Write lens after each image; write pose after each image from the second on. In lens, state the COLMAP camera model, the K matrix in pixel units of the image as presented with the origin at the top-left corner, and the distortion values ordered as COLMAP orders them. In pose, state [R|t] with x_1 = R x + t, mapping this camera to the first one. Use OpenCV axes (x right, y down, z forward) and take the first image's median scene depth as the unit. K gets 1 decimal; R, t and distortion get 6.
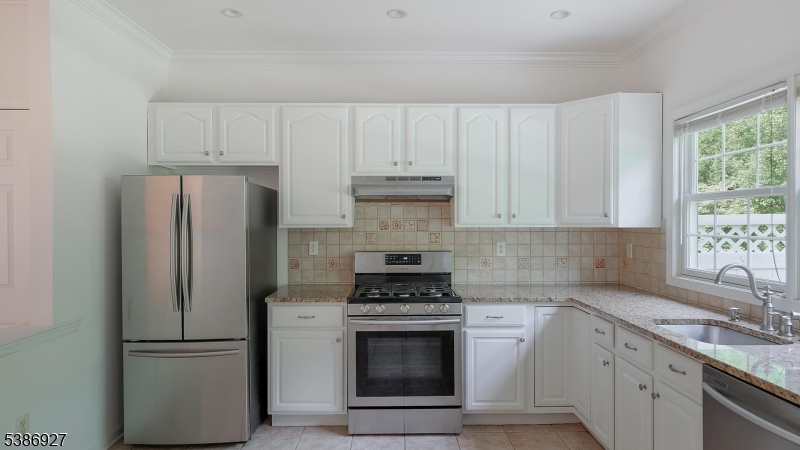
lens RADIAL K [[460.2, 0, 397.4], [0, 460.2, 226.7], [0, 0, 1]] dist [-0.001292, -0.005041]
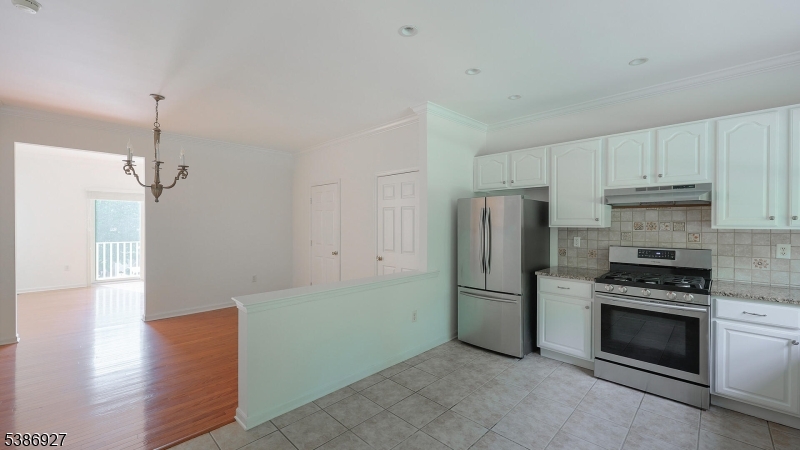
lens RADIAL K [[317.8, 0, 400.6], [0, 317.8, 226.1], [0, 0, 1]] dist [-0.000439, 0.000418]
pose [[0.704707, 0.008288, -0.709450, 0.143701], [-0.009020, 0.999956, 0.002721, 0.000006], [0.709441, 0.004482, 0.704751, -0.084727]]
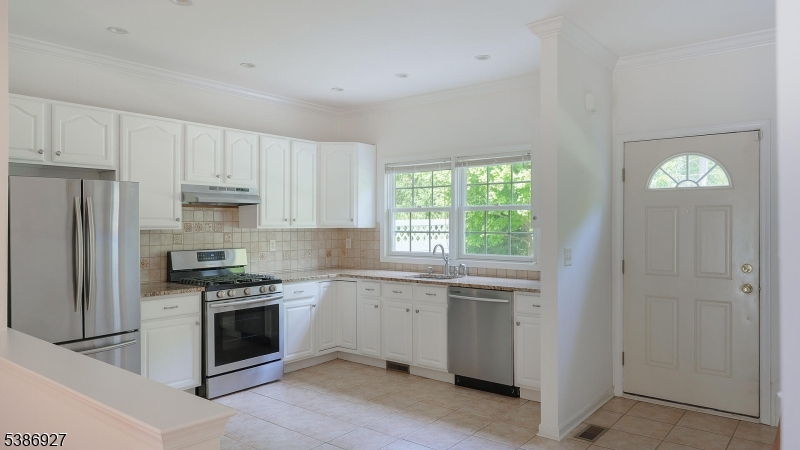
lens RADIAL K [[535.4, 0, 402.2], [0, 535.4, 231.1], [0, 0, 1]] dist [0.002135, -0.001388]
pose [[0.637242, -0.010072, 0.770598, -0.786839], [0.008001, 0.999947, 0.006452, 0.001941], [-0.770622, 0.002054, 0.637289, -0.269326]]
